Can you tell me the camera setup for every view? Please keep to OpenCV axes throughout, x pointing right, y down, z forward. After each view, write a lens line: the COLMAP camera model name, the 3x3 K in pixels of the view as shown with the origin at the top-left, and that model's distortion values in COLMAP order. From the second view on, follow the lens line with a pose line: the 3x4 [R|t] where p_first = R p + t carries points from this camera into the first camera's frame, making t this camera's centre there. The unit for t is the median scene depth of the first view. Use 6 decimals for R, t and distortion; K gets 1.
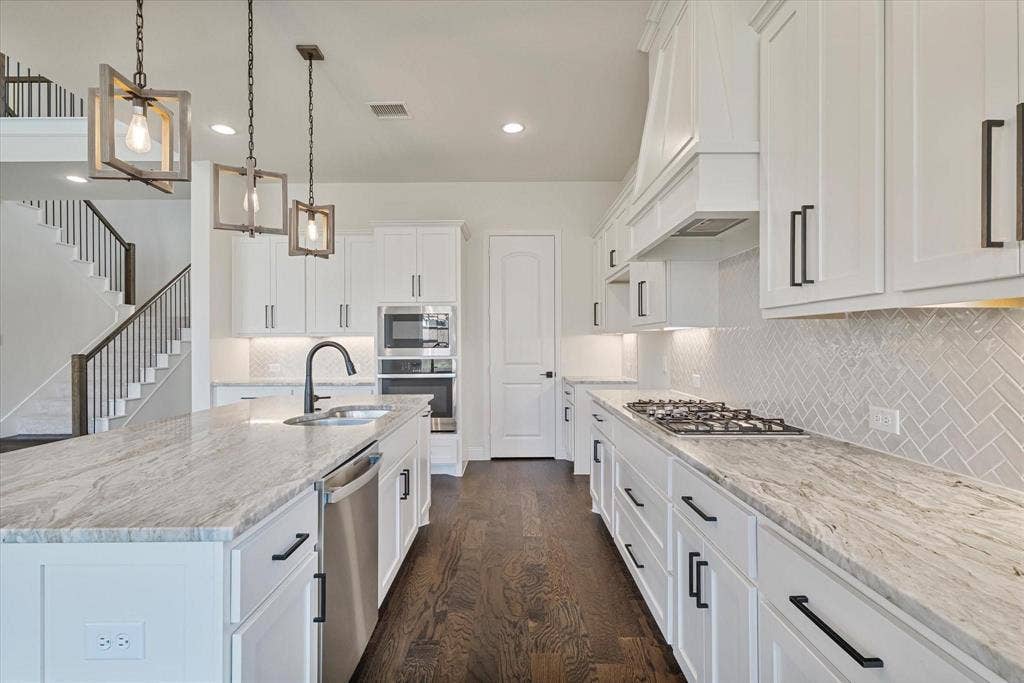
lens RADIAL K [[486.0, 0, 512.1], [0, 486.0, 345.3], [0, 0, 1]] dist [-0.000177, 0.000048]
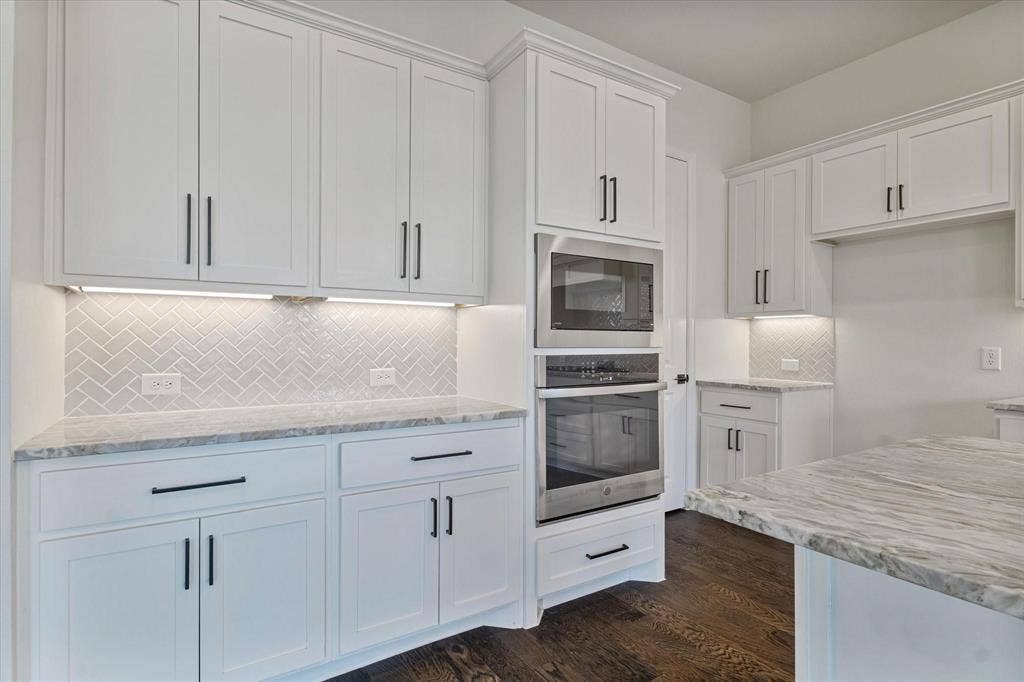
lens RADIAL K [[521.1, 0, 512.0], [0, 521.1, 341.0], [0, 0, 1]] dist [0.001277, 0.000314]
pose [[0.846732, 0.008856, 0.531946, -0.542618], [-0.005410, 0.999953, -0.008037, 0.019547], [-0.531992, 0.003927, 0.846740, 0.618294]]
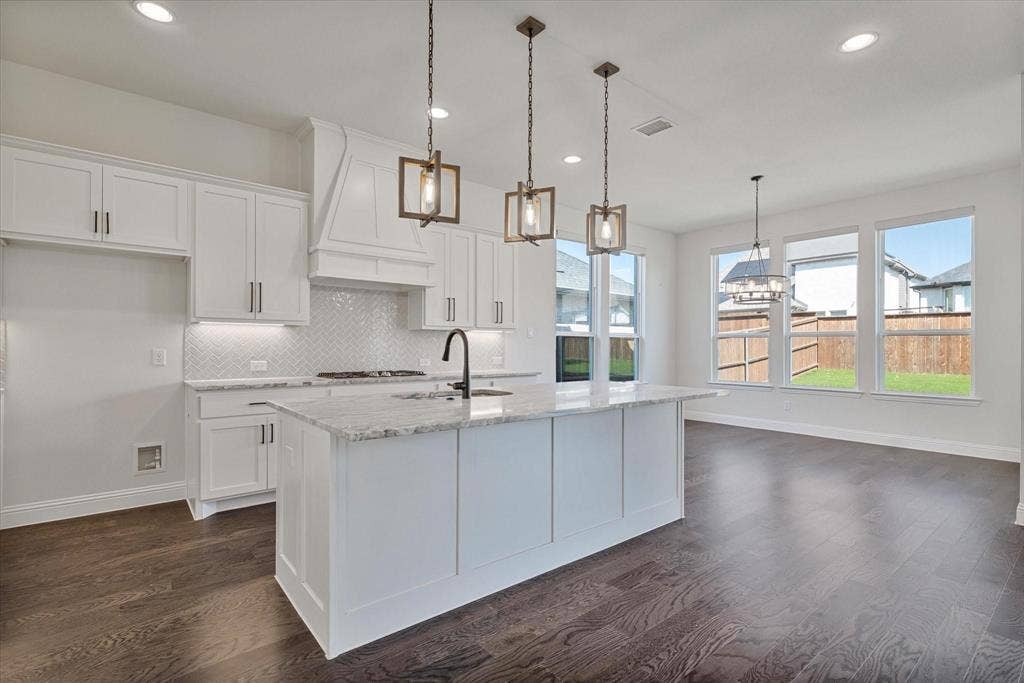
lens RADIAL K [[486.0, 0, 512.1], [0, 486.0, 345.3], [0, 0, 1]] dist [-0.000177, 0.000048]
pose [[-0.623766, 0.003918, 0.781601, -0.713205], [0.003687, 0.999991, -0.002070, 0.016468], [-0.781603, 0.001591, -0.623775, 0.882621]]
